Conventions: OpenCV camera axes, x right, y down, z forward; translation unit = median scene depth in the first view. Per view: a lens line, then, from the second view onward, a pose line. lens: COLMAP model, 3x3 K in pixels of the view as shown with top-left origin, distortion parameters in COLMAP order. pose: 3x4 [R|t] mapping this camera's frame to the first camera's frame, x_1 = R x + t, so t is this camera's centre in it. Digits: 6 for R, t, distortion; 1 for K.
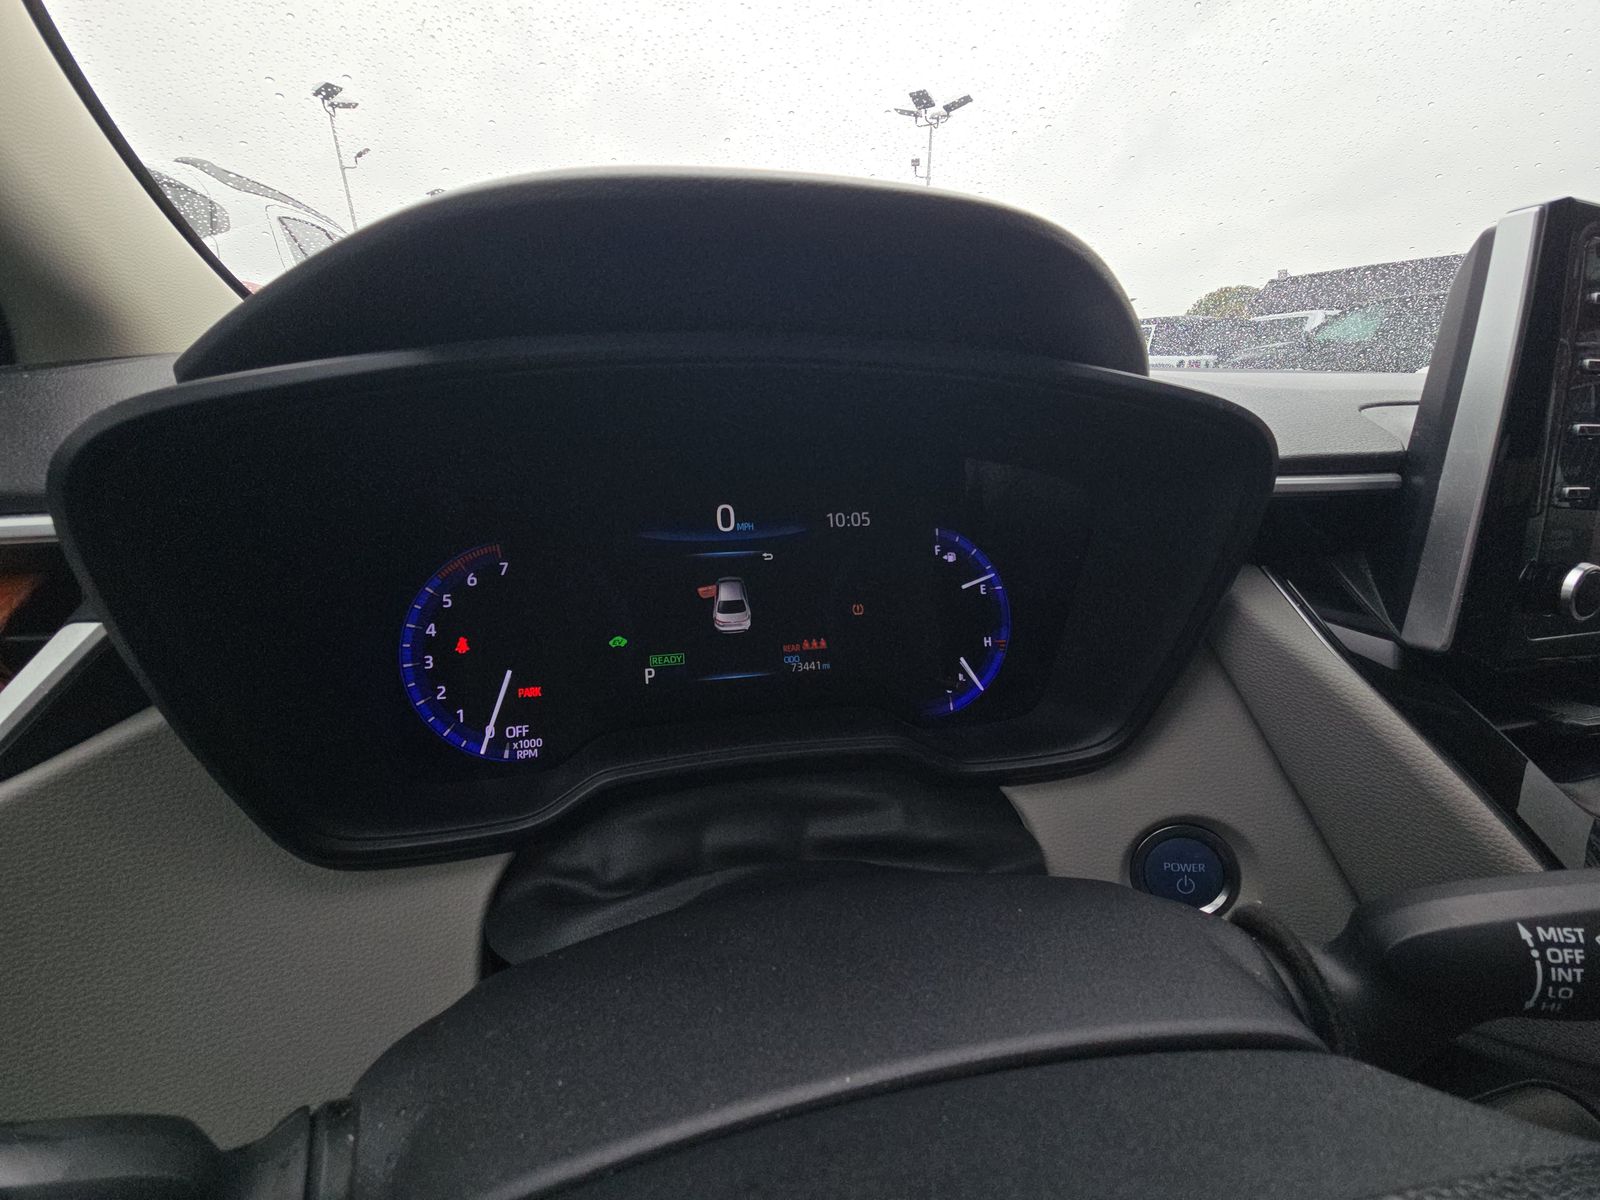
lens RADIAL K [[639.3, 0, 800.0], [0, 639.3, 600.0], [0, 0, 1]] dist [0.000688, -0.004635]
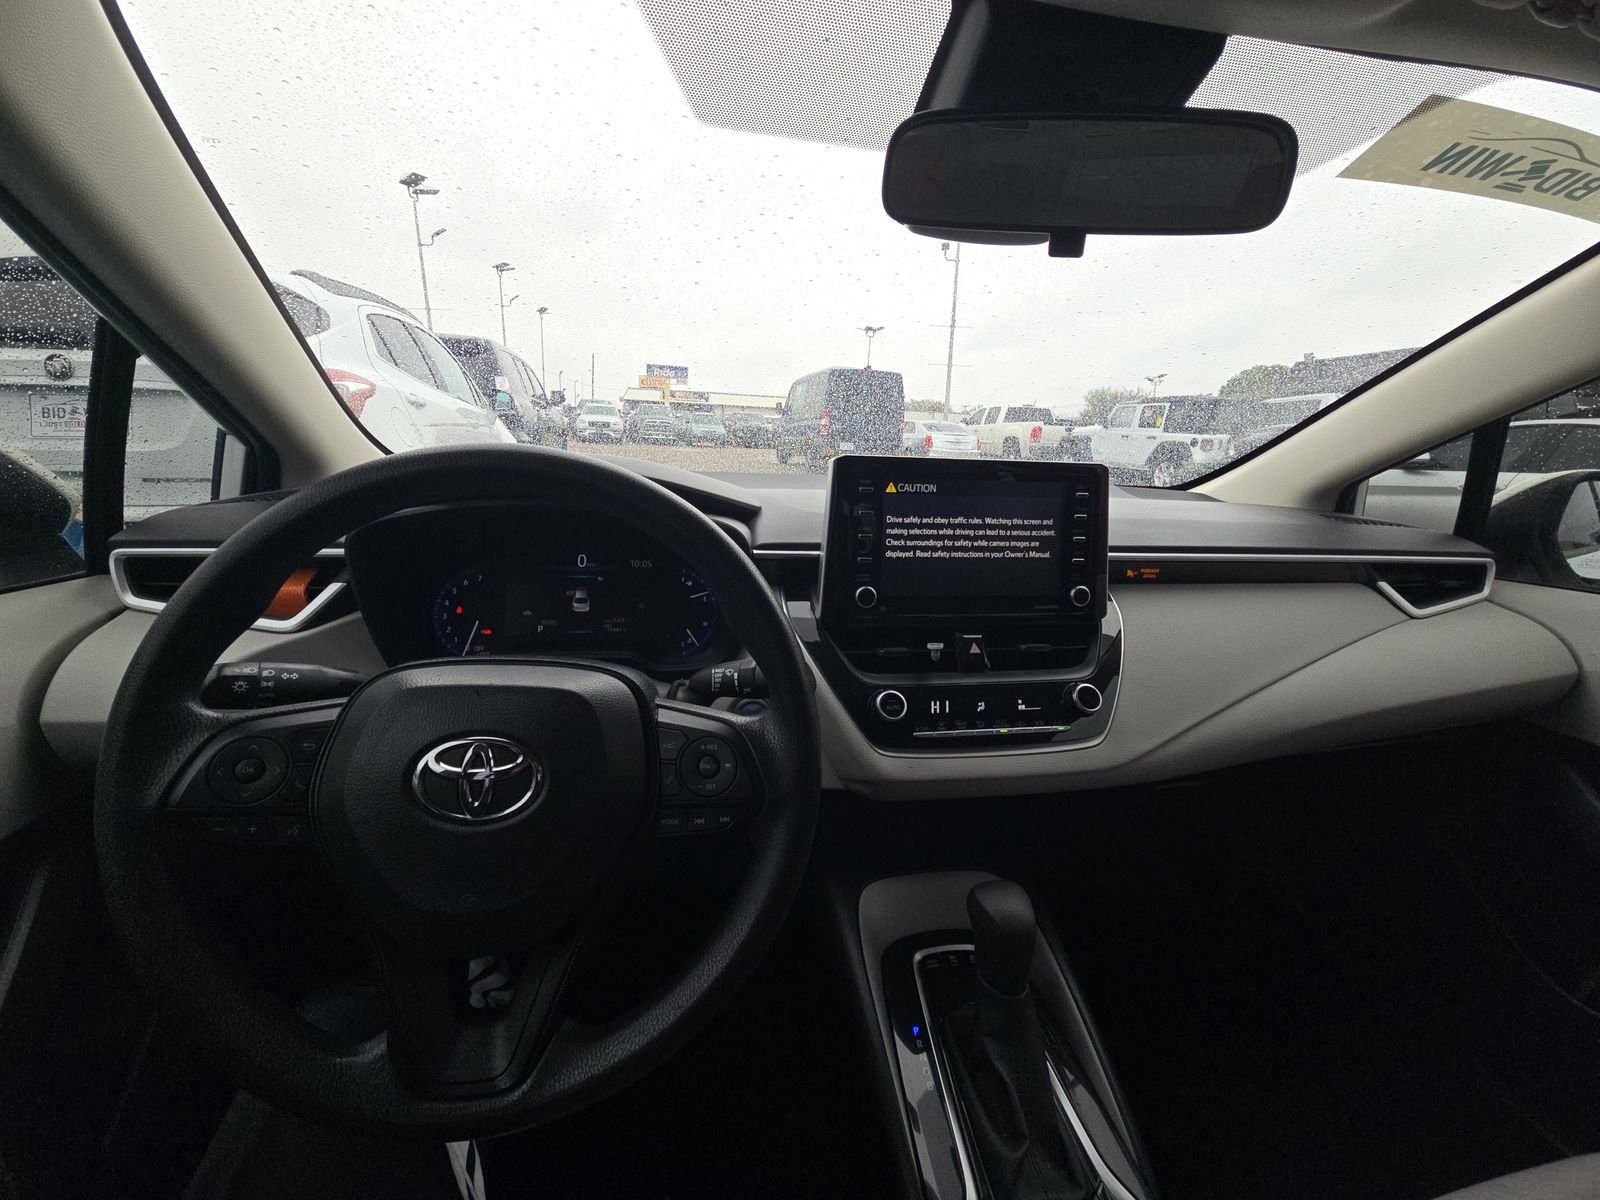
lens RADIAL K [[639.3, 0, 800.0], [0, 639.3, 600.0], [0, 0, 1]] dist [0.000688, -0.004635]
pose [[0.998277, 0.039047, -0.043810, 0.747630], [-0.042875, 0.995006, -0.090136, 0.175860], [0.040072, 0.091859, 0.994965, -1.170590]]
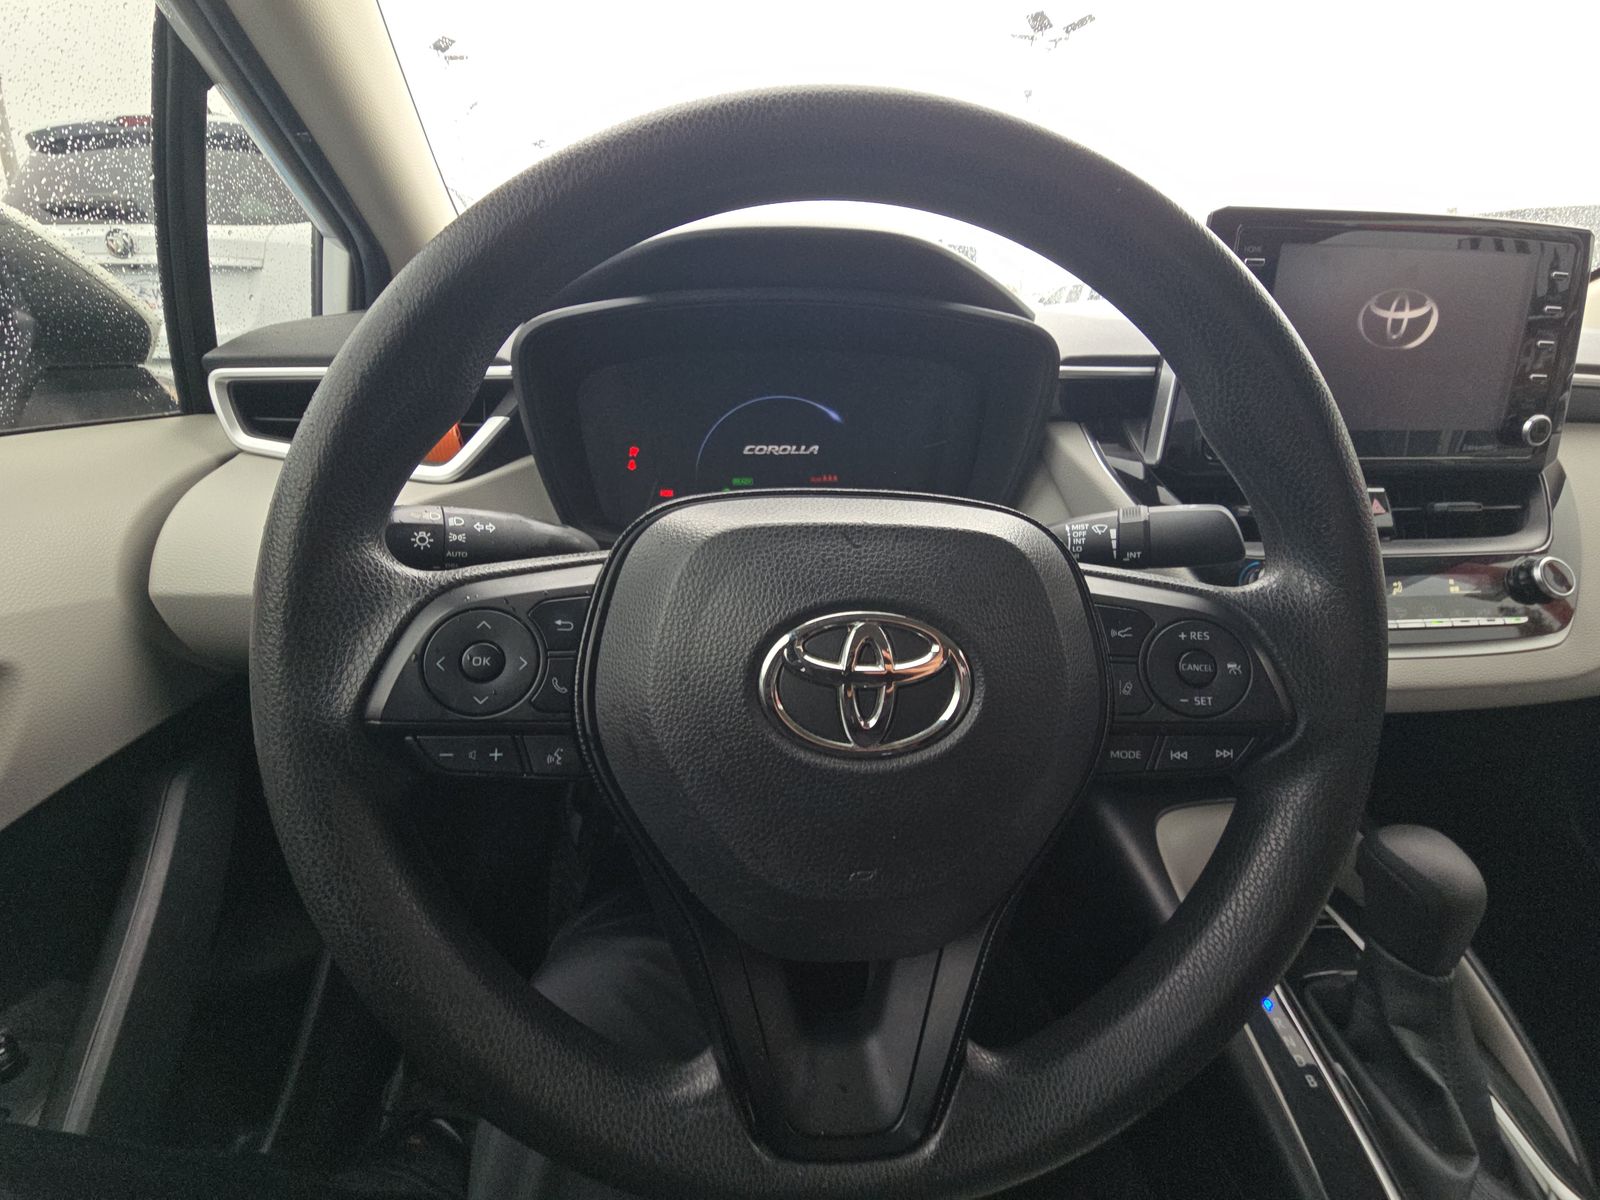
lens RADIAL K [[633.9, 0, 795.7], [0, 633.9, 600.4], [0, 0, 1]] dist [-0.002661, -0.000144]
pose [[0.991545, 0.054595, -0.117720, 0.153832], [-0.046588, 0.996478, 0.069728, 0.285080], [0.121112, -0.063654, 0.990596, -0.694692]]
